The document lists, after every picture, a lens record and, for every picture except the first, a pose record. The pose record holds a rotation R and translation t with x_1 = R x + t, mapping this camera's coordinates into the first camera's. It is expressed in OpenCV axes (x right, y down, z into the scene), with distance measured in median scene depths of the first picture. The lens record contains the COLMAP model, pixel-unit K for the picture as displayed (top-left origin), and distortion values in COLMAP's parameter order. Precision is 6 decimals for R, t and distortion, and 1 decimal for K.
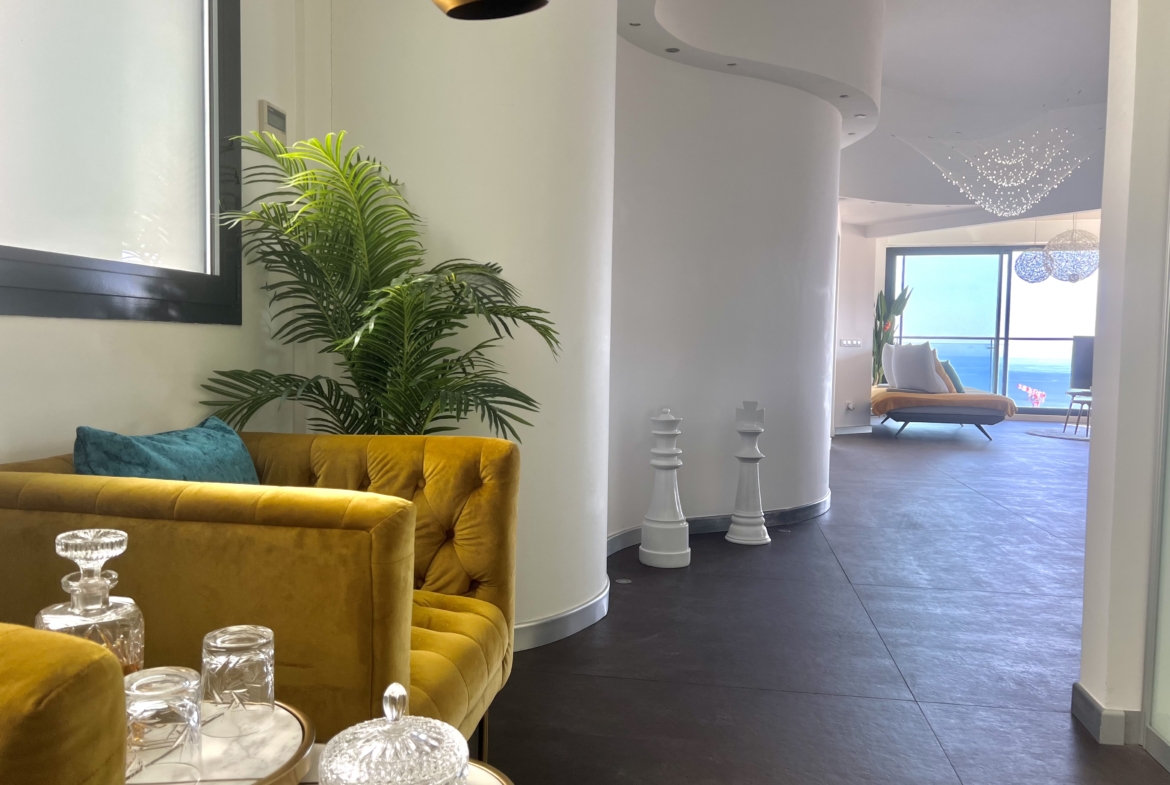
lens RADIAL K [[869.9, 0, 585.0], [0, 869.9, 392.5], [0, 0, 1]] dist [0.033928, -0.001176]
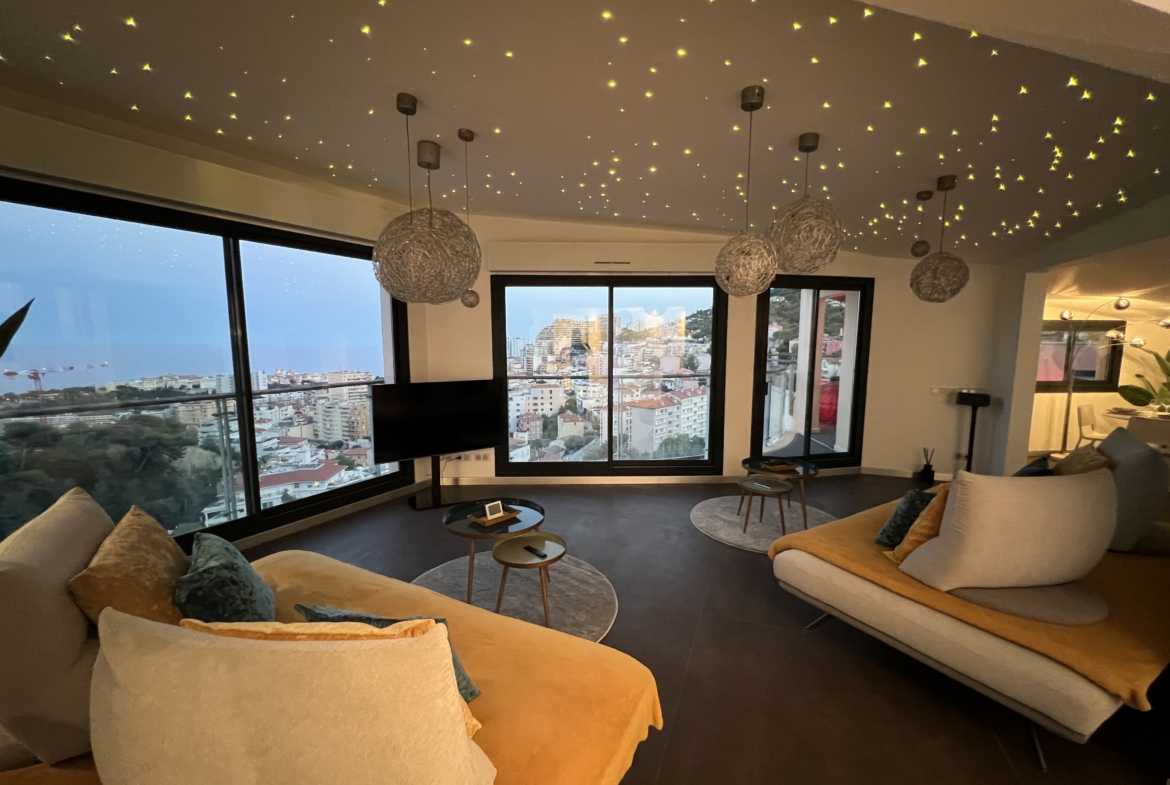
lens RADIAL K [[467.6, 0, 586.9], [0, 467.6, 394.8], [0, 0, 1]] dist [-0.001701, 0.000877]
pose [[0.221554, -0.134041, 0.965892, 0.531452], [0.058515, 0.990550, 0.124041, -0.191500], [-0.973391, 0.029037, 0.227304, 1.600283]]
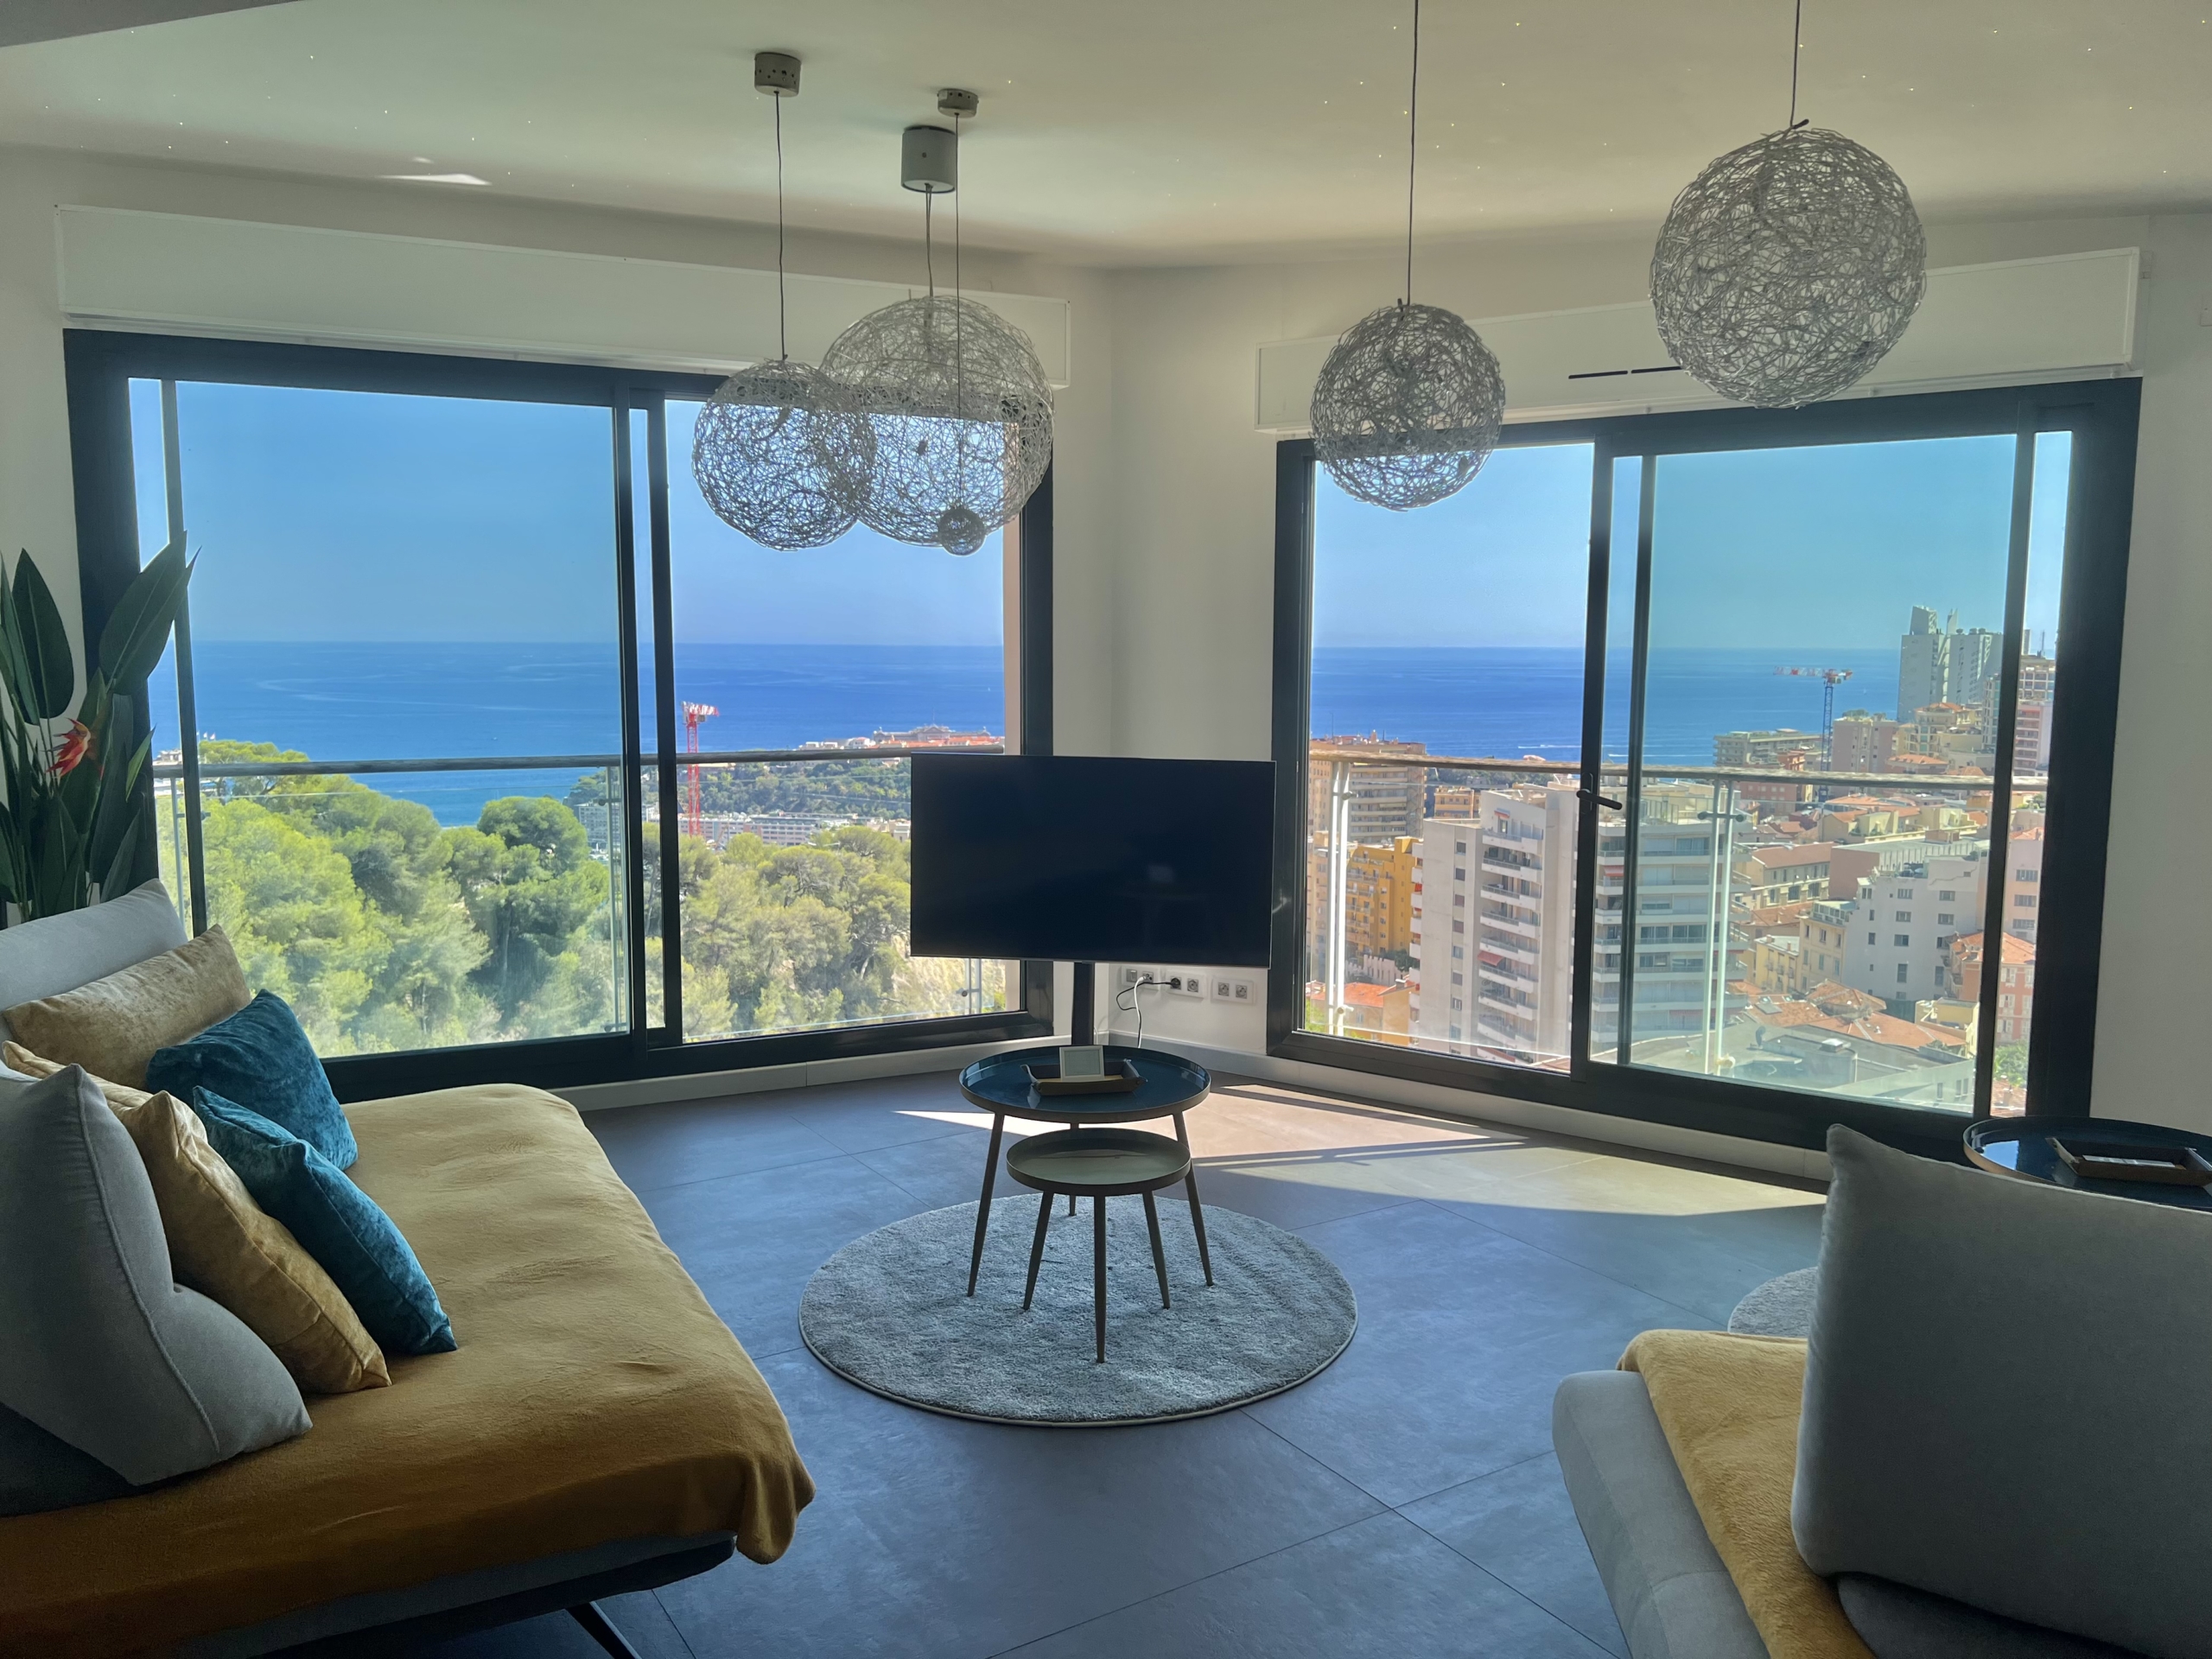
lens RADIAL K [[1654.8, 0, 1123.0], [0, 1654.8, 827.3], [0, 0, 1]] dist [0.059746, -0.005300]
pose [[0.744655, -0.092444, 0.661017, 0.592329], [0.046602, 0.995146, 0.086673, -0.172009], [-0.665821, -0.033737, 0.745348, 1.261321]]
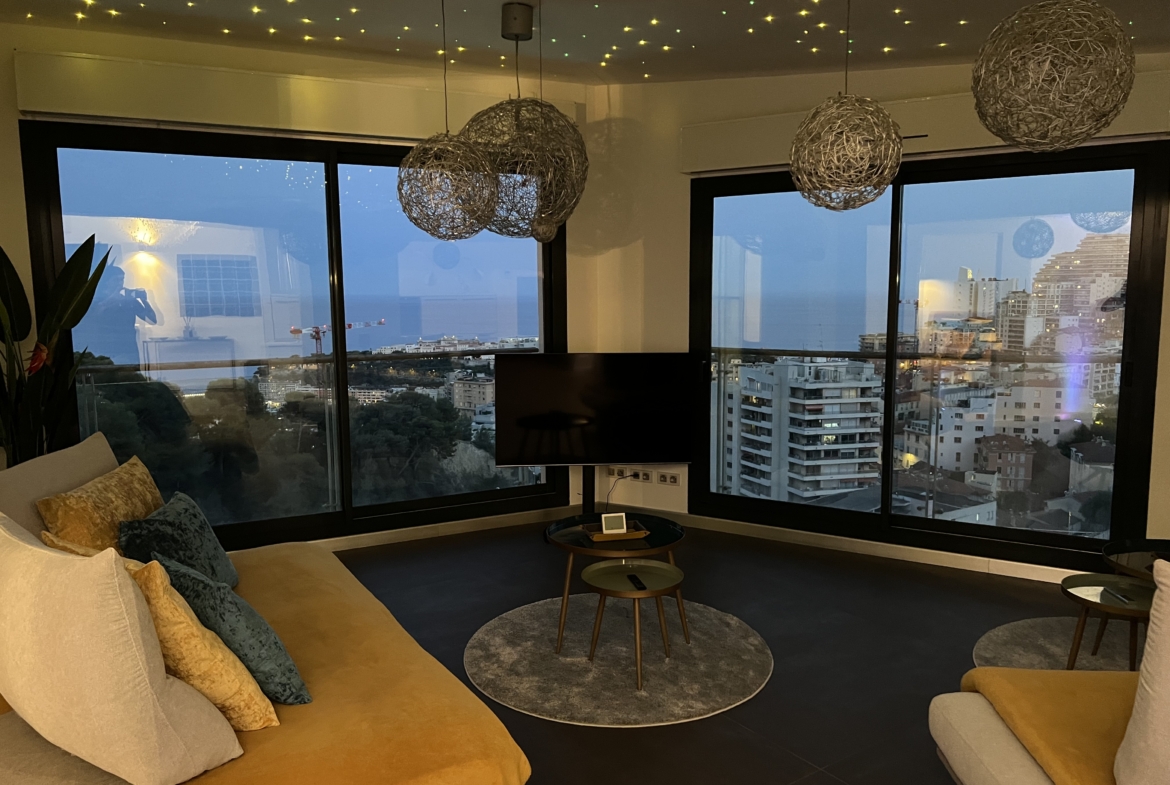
lens RADIAL K [[874.2, 0, 585.0], [0, 874.2, 392.5], [0, 0, 1]] dist [0.064405, 0.003713]
pose [[0.716580, -0.108996, 0.688936, 0.566202], [0.061466, 0.993740, 0.093286, -0.175576], [-0.694791, -0.024501, 0.718794, 1.331100]]
